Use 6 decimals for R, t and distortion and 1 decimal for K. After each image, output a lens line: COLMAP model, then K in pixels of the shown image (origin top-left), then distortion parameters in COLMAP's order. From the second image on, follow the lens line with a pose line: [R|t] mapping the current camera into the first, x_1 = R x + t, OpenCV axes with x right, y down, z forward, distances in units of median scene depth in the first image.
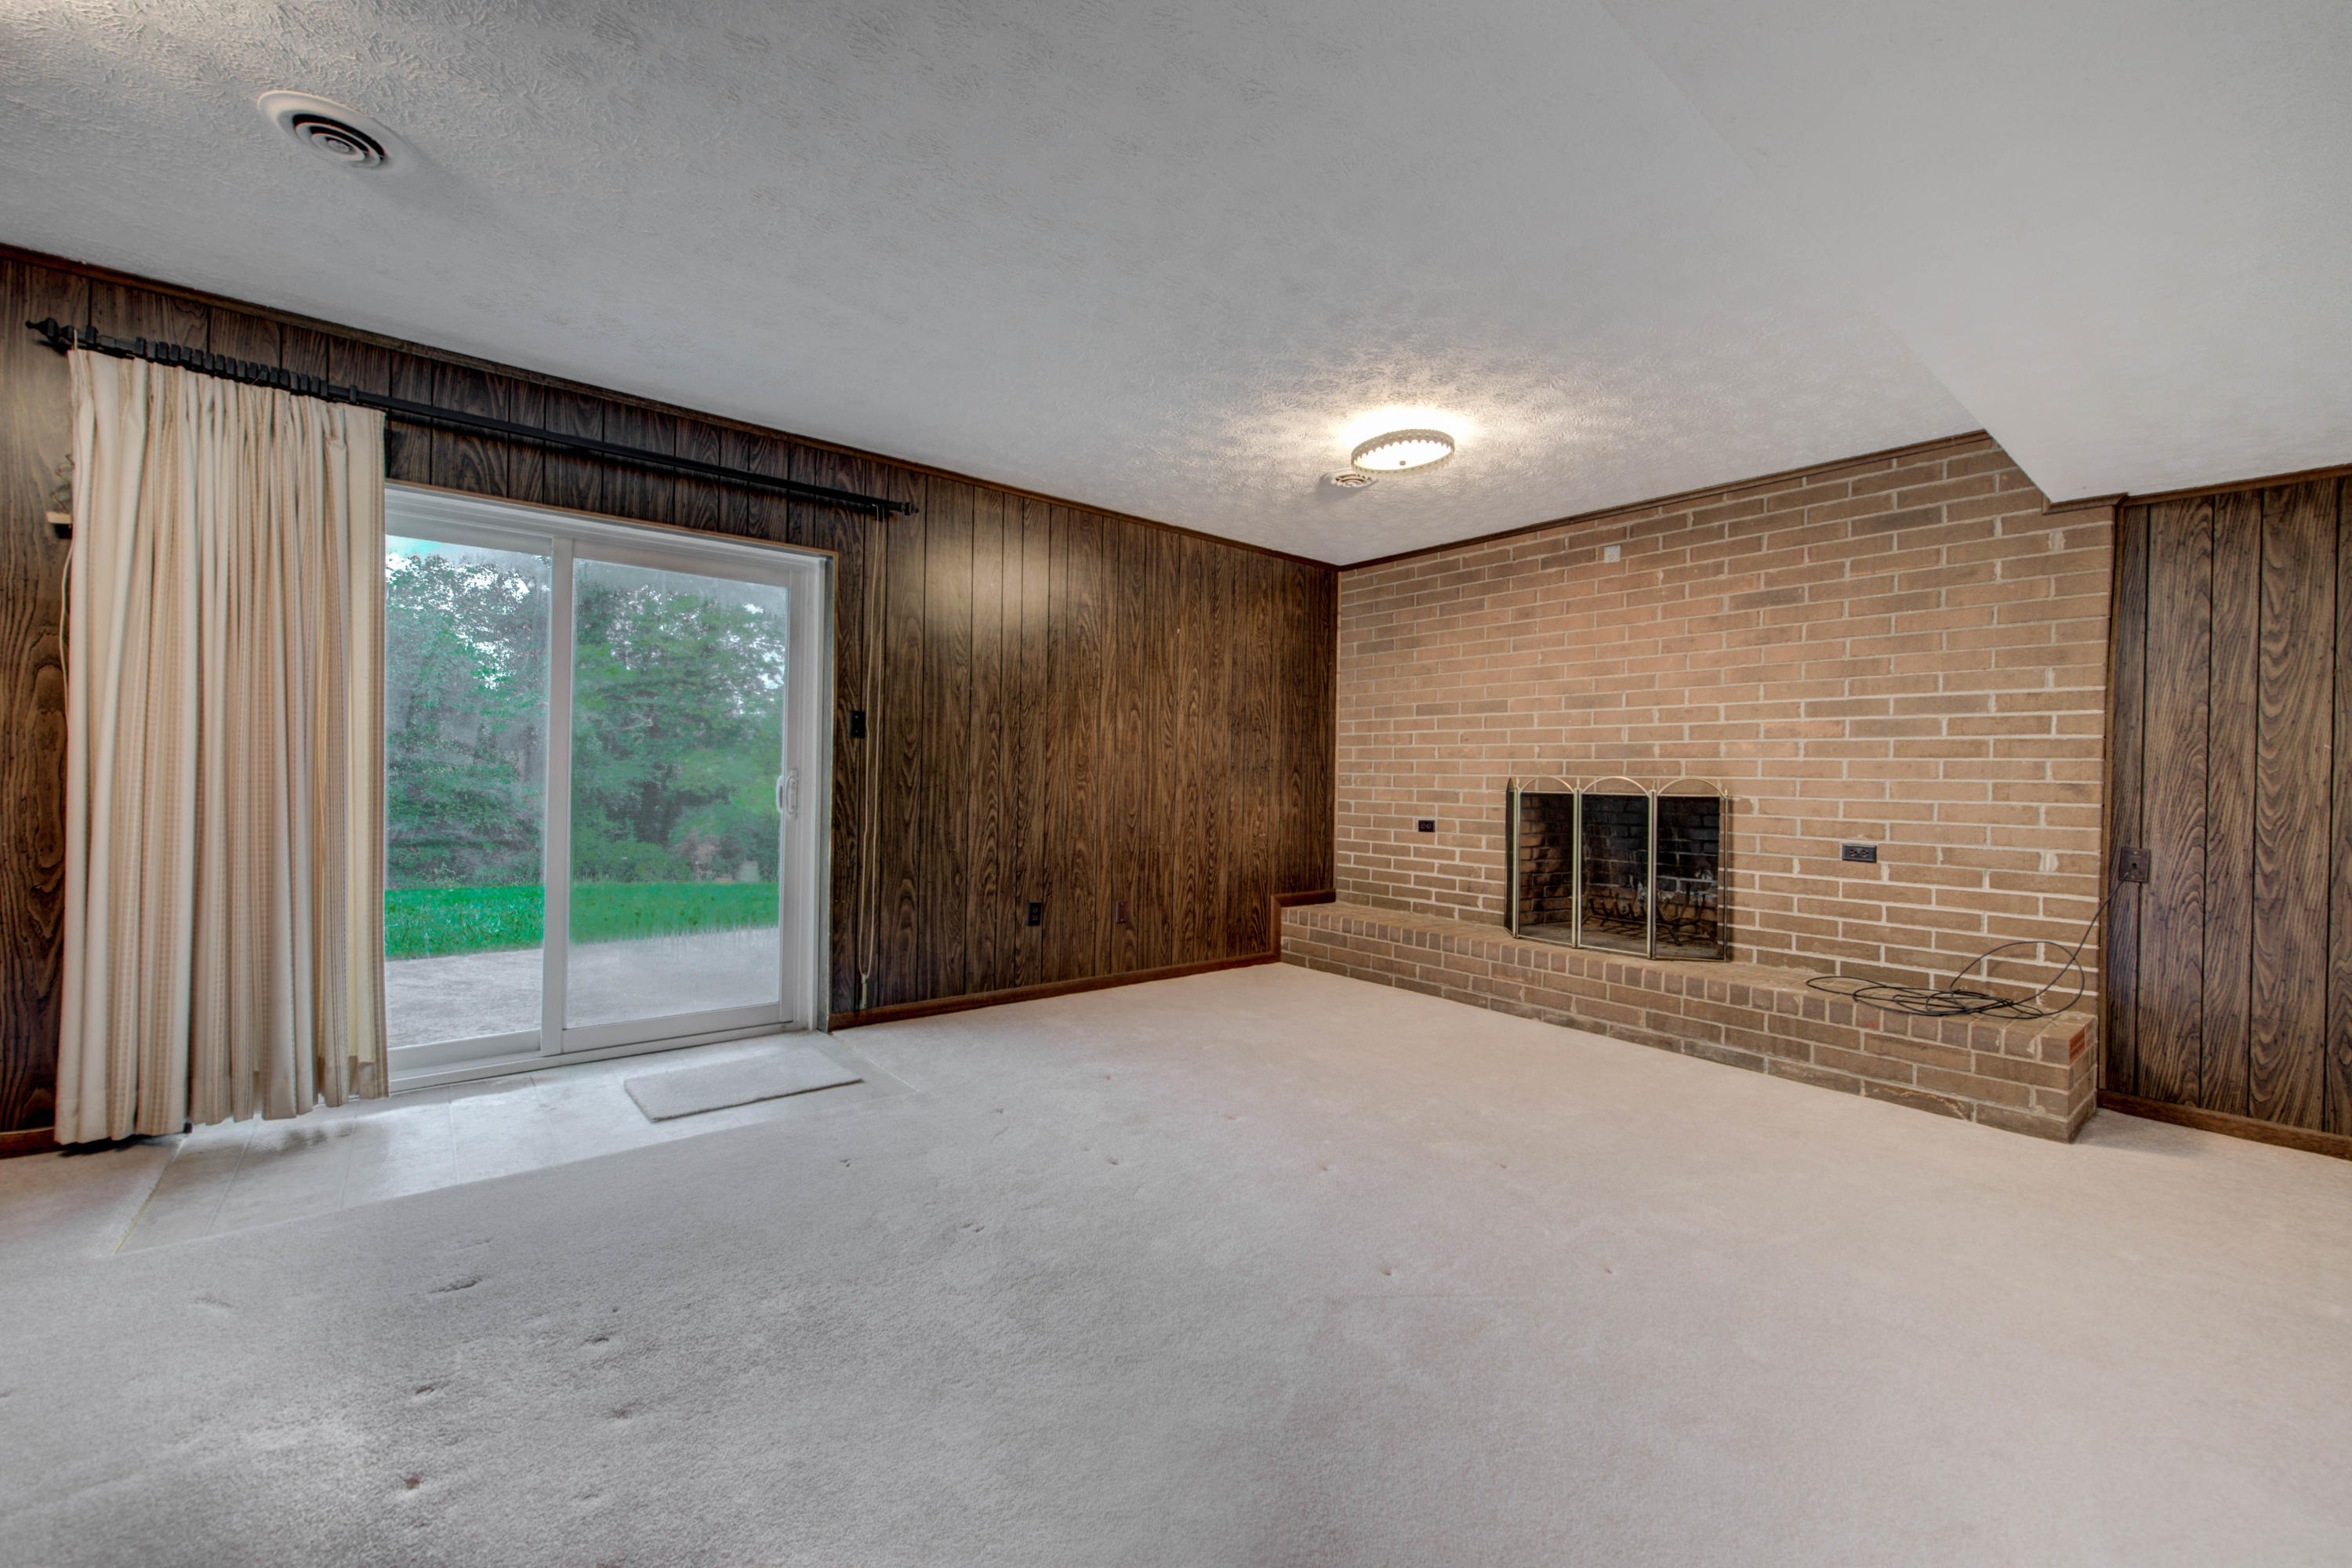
lens RADIAL K [[925.4, 0, 1181.0], [0, 925.4, 773.9], [0, 0, 1]] dist [-0.002480, 0.000182]
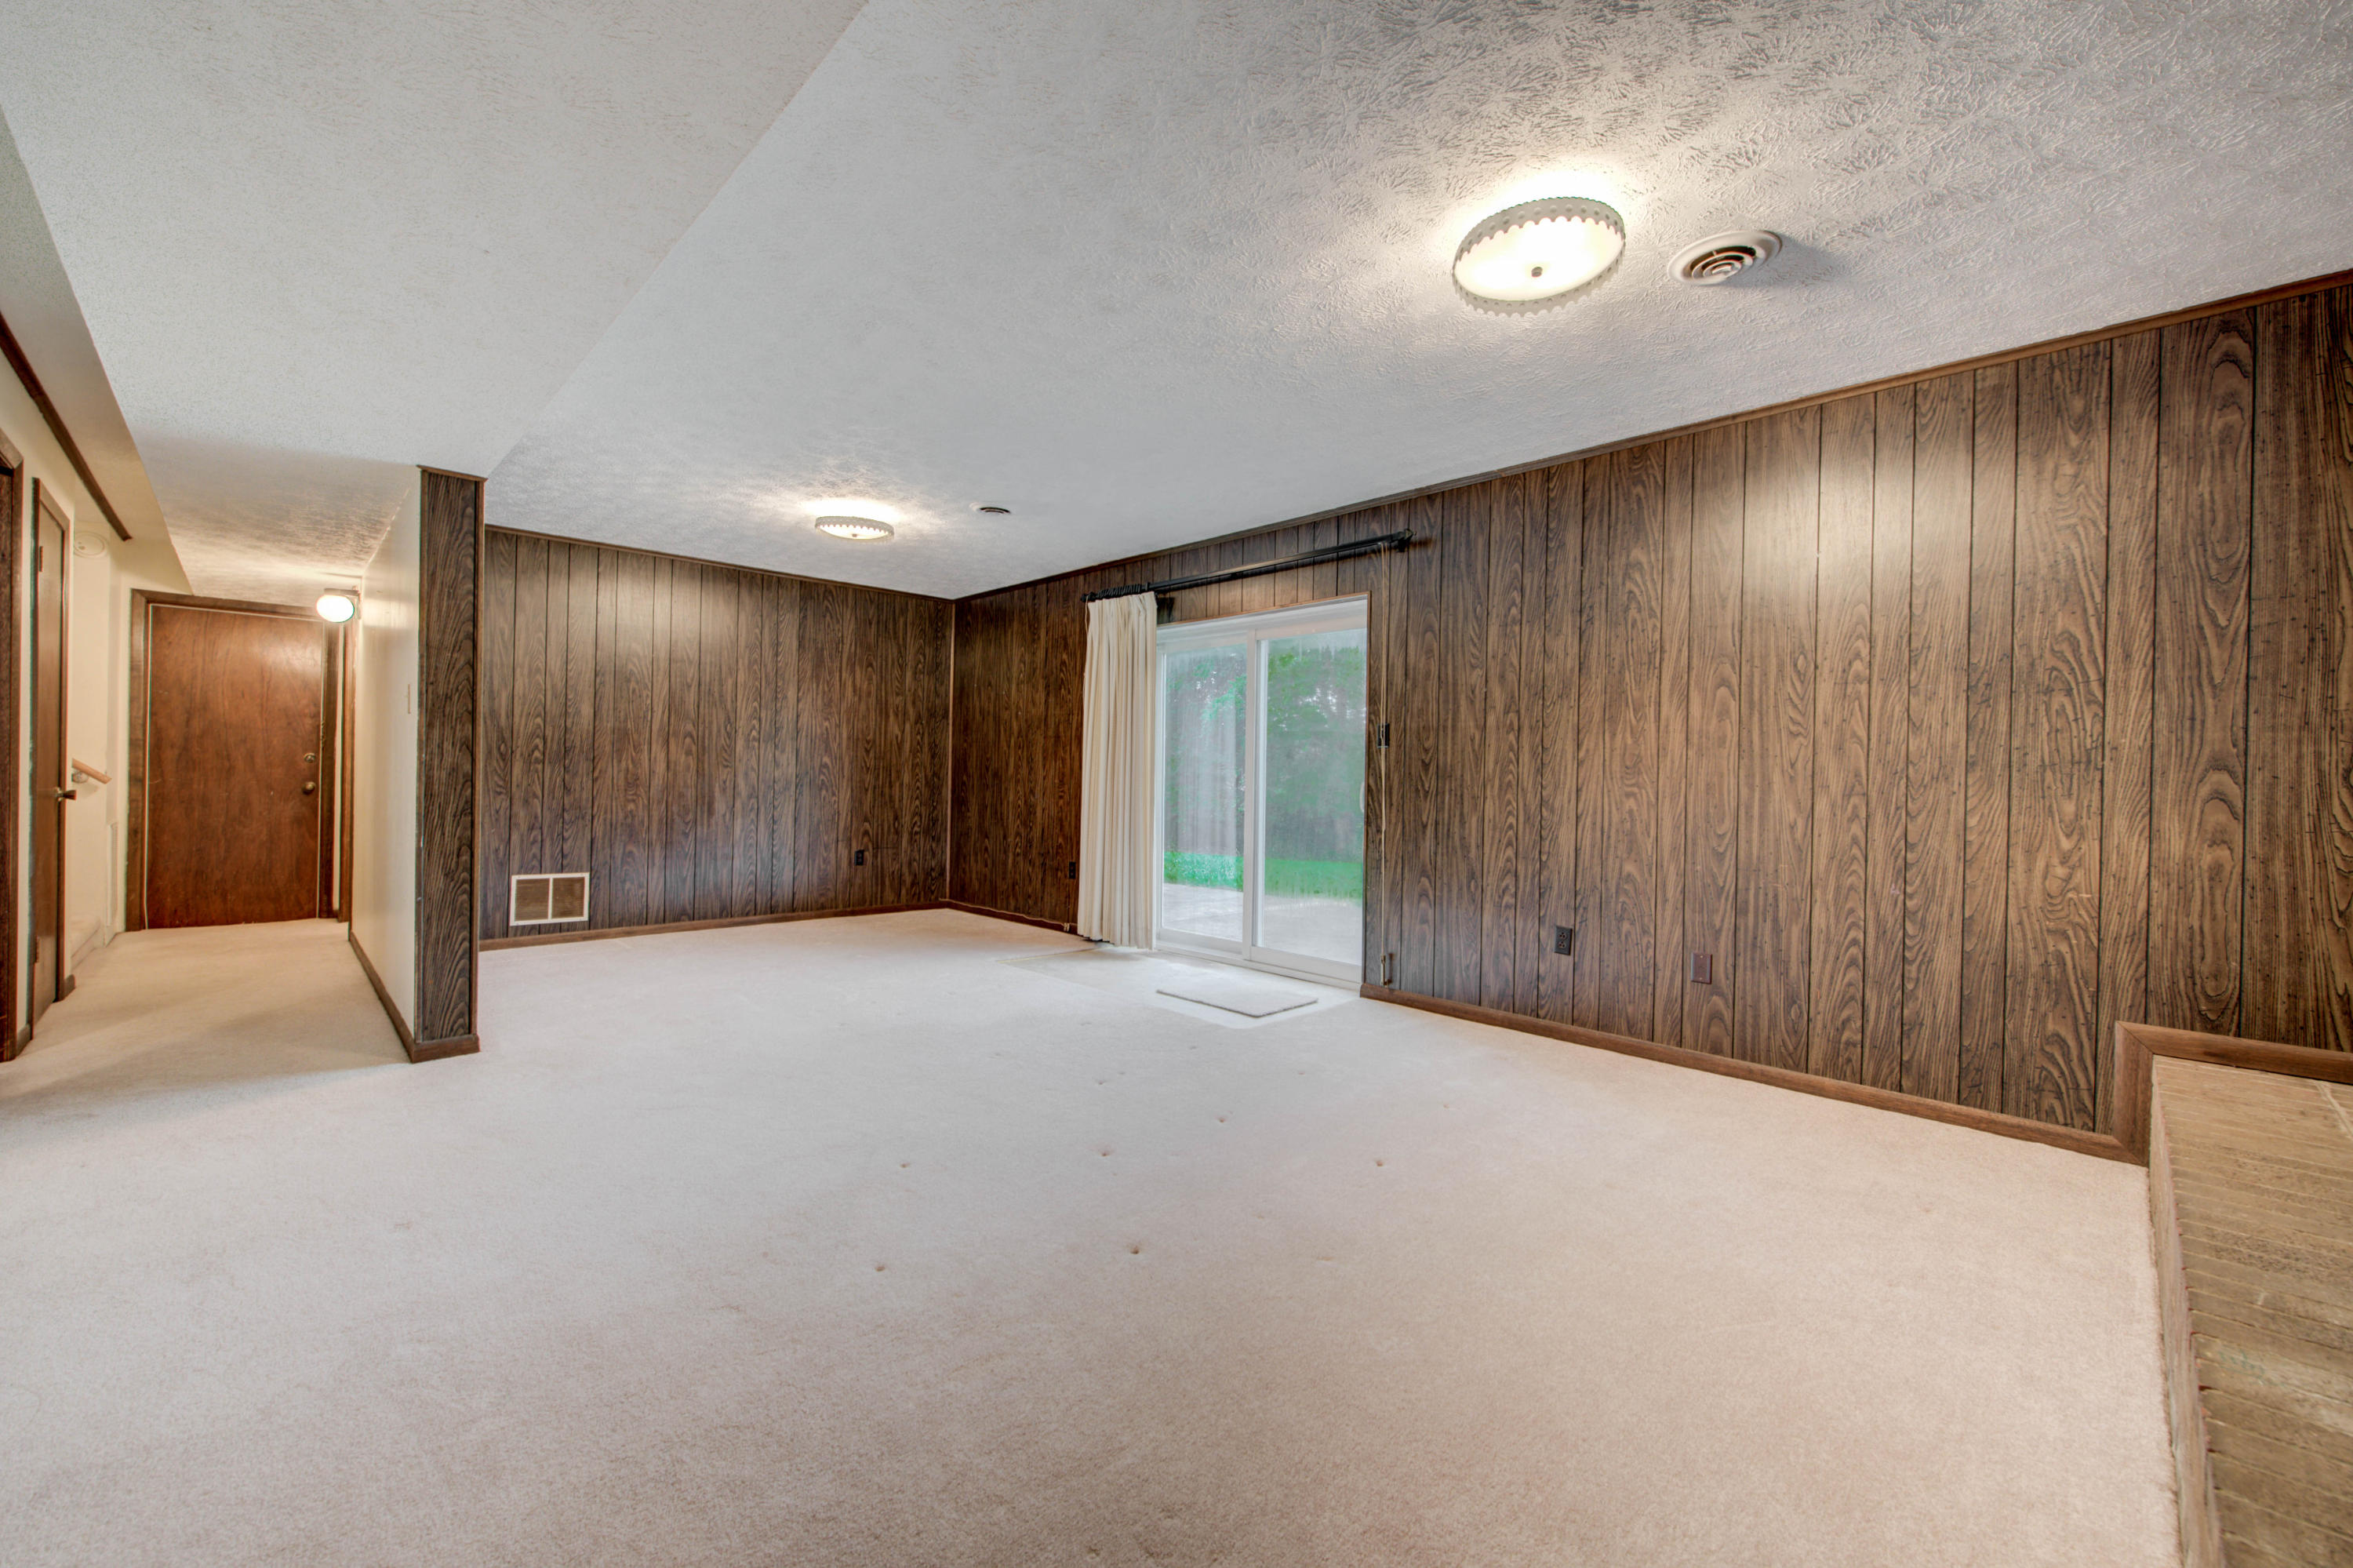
lens RADIAL K [[925.8, 0, 1187.0], [0, 925.8, 780.0], [0, 0, 1]] dist [-0.002480, 0.000182]
pose [[0.096686, -0.021279, -0.995087, 0.689846], [-0.016978, 0.999591, -0.023025, 0.028762], [0.995170, 0.019121, 0.096285, 0.585544]]
